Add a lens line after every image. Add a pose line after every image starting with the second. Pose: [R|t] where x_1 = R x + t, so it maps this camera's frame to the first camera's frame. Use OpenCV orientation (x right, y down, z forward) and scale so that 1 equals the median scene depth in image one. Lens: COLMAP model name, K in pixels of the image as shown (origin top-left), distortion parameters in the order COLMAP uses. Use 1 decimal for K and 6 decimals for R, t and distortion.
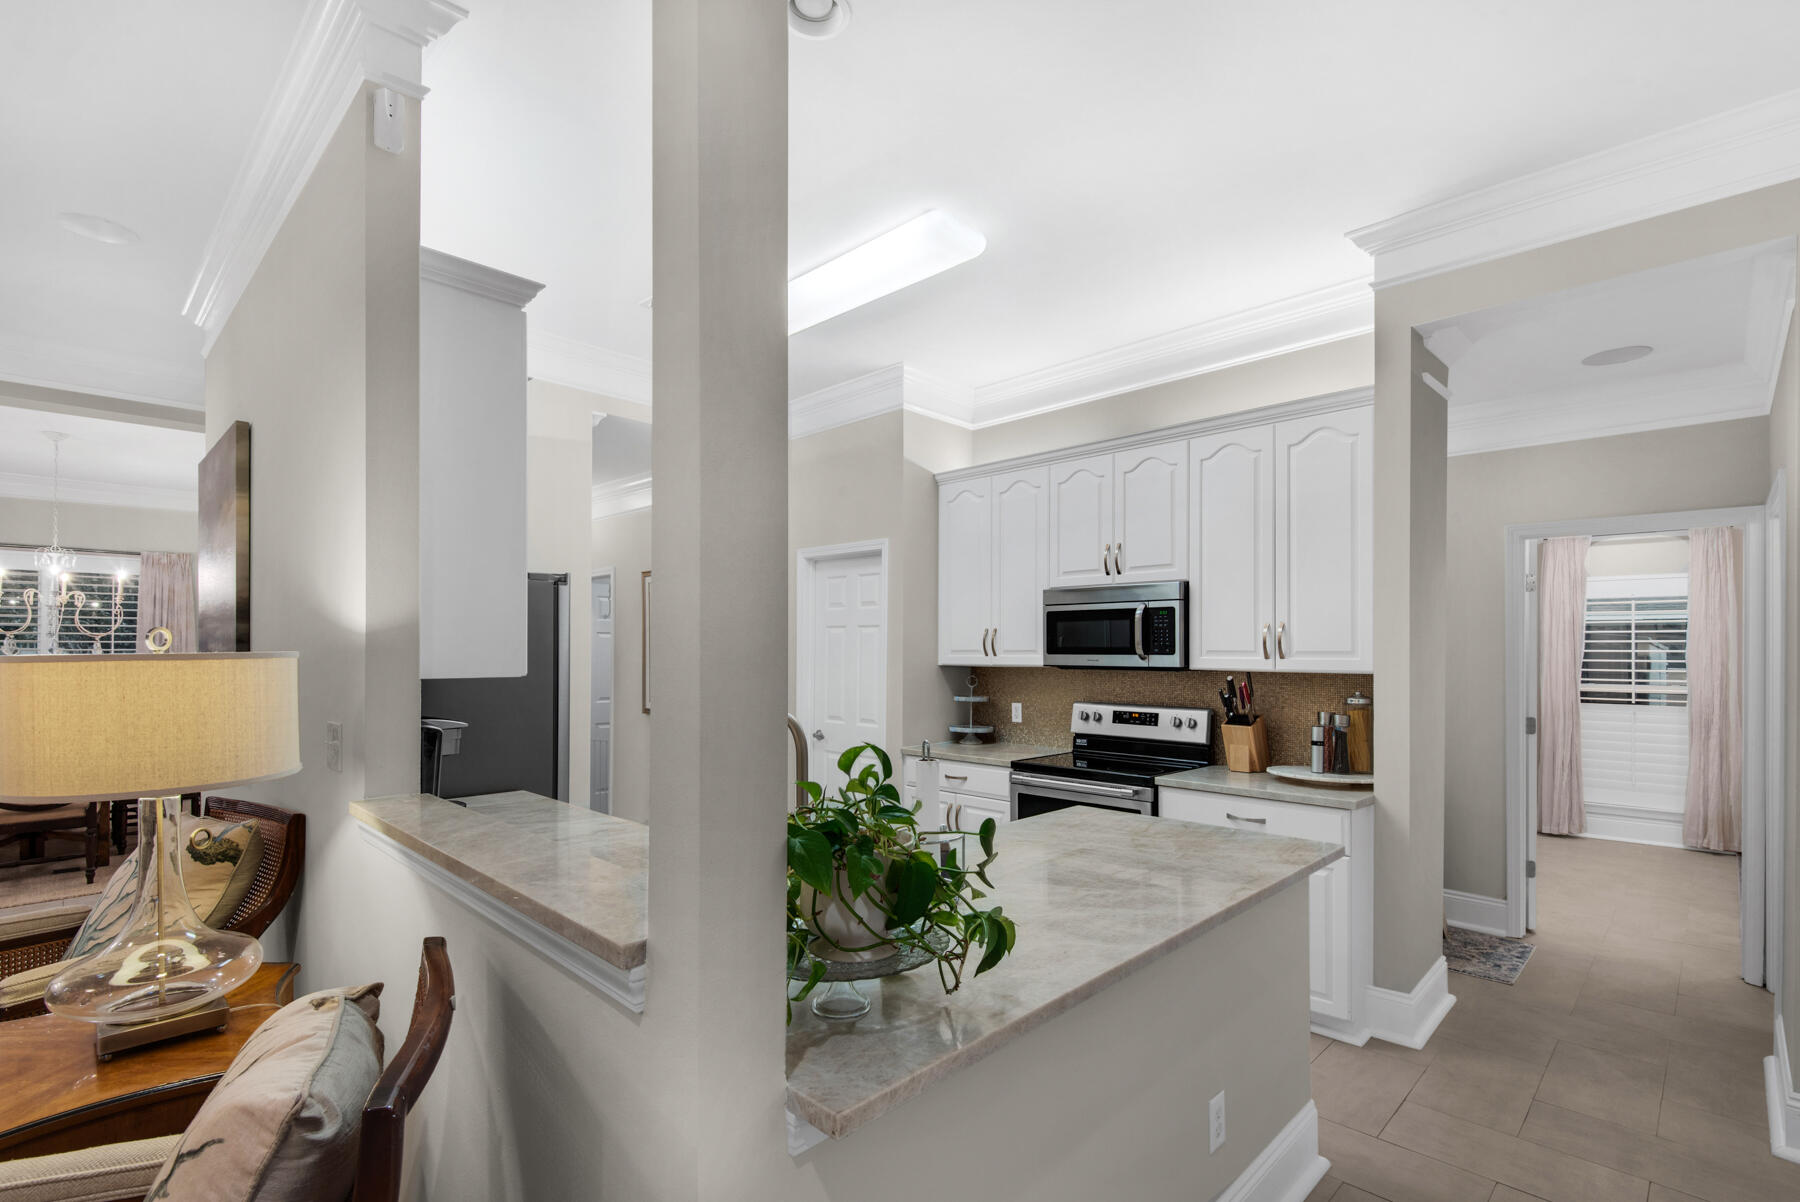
lens RADIAL K [[836.4, 0, 895.8], [0, 836.4, 643.6], [0, 0, 1]] dist [-0.001118, -0.000598]
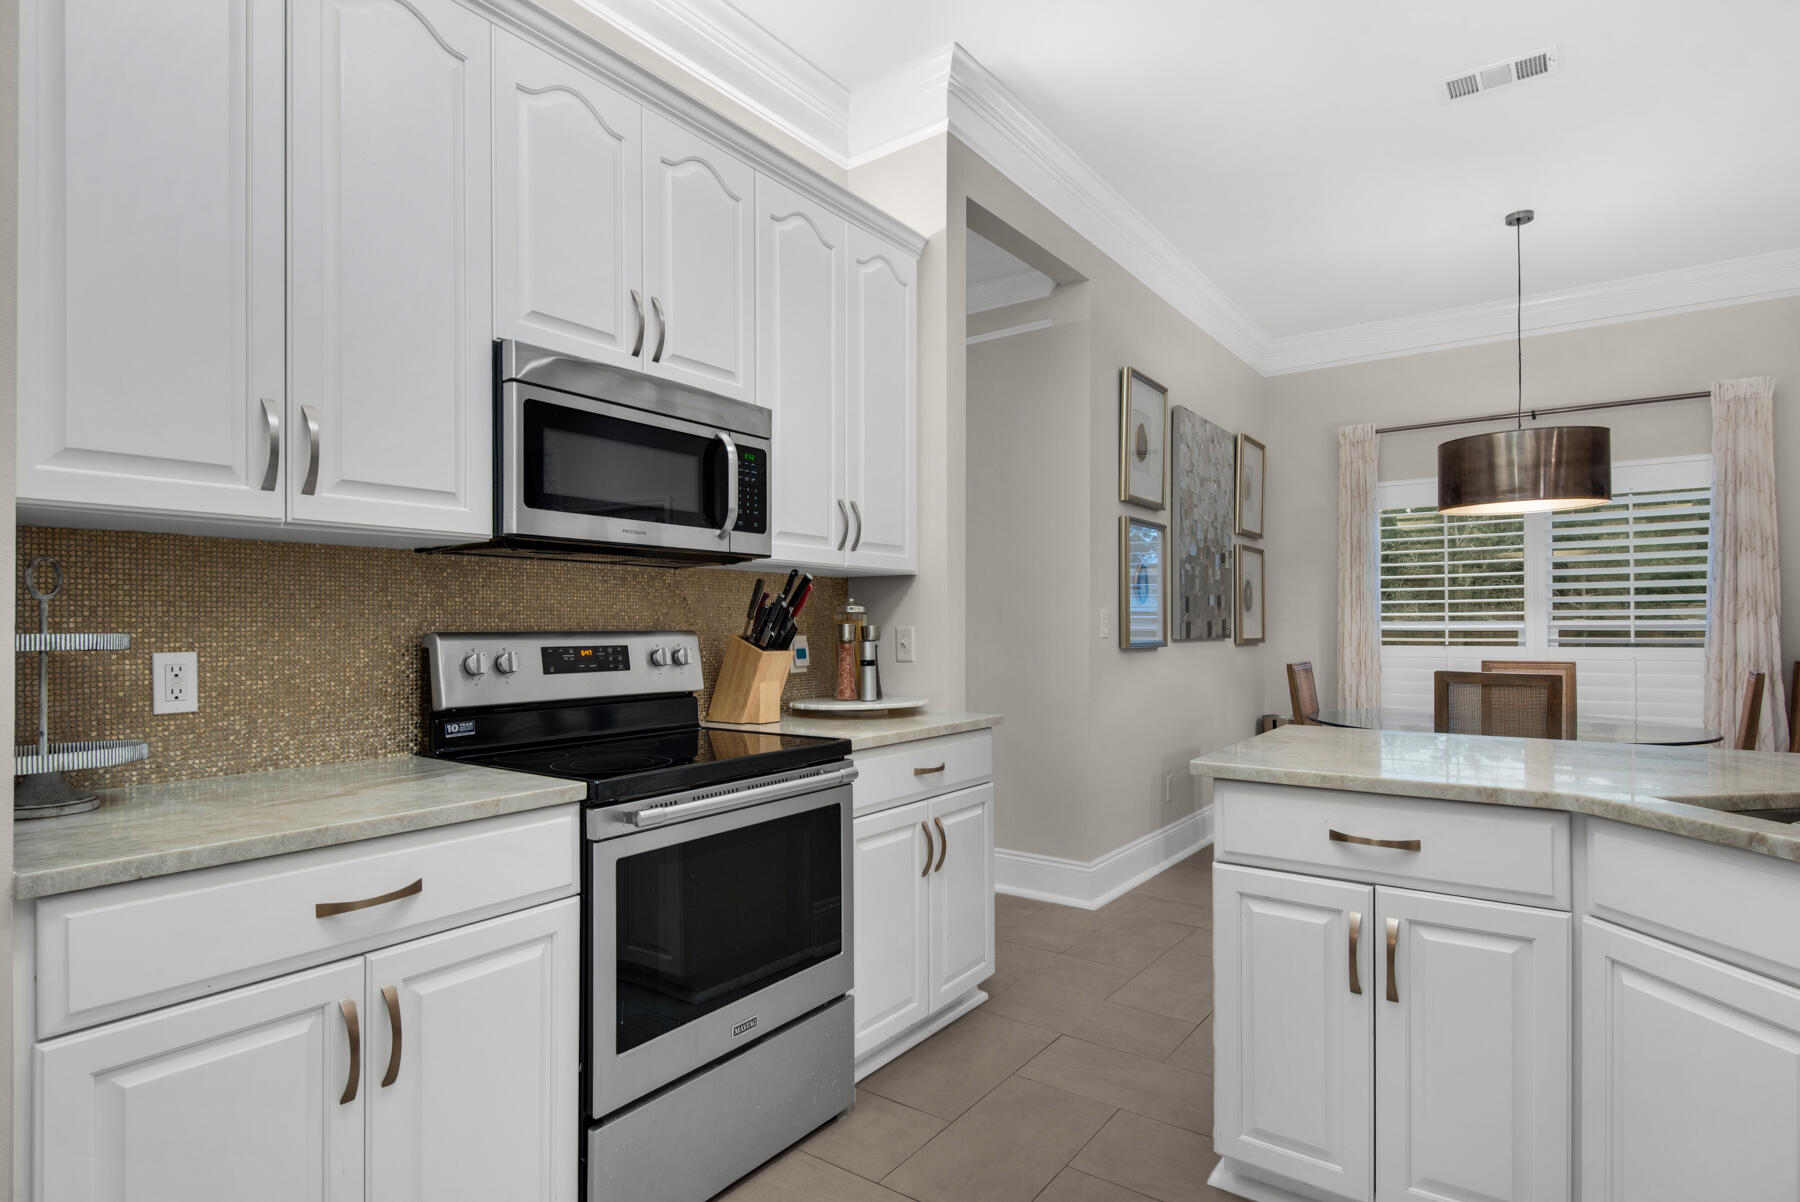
lens RADIAL K [[957.5, 0, 886.0], [0, 957.5, 626.5], [0, 0, 1]] dist [0.083132, -0.064300]
pose [[-0.149823, -0.007064, 0.988688, -0.290474], [-0.008991, 0.999943, 0.005782, 0.063110], [-0.988672, -0.008023, -0.149878, 0.883174]]
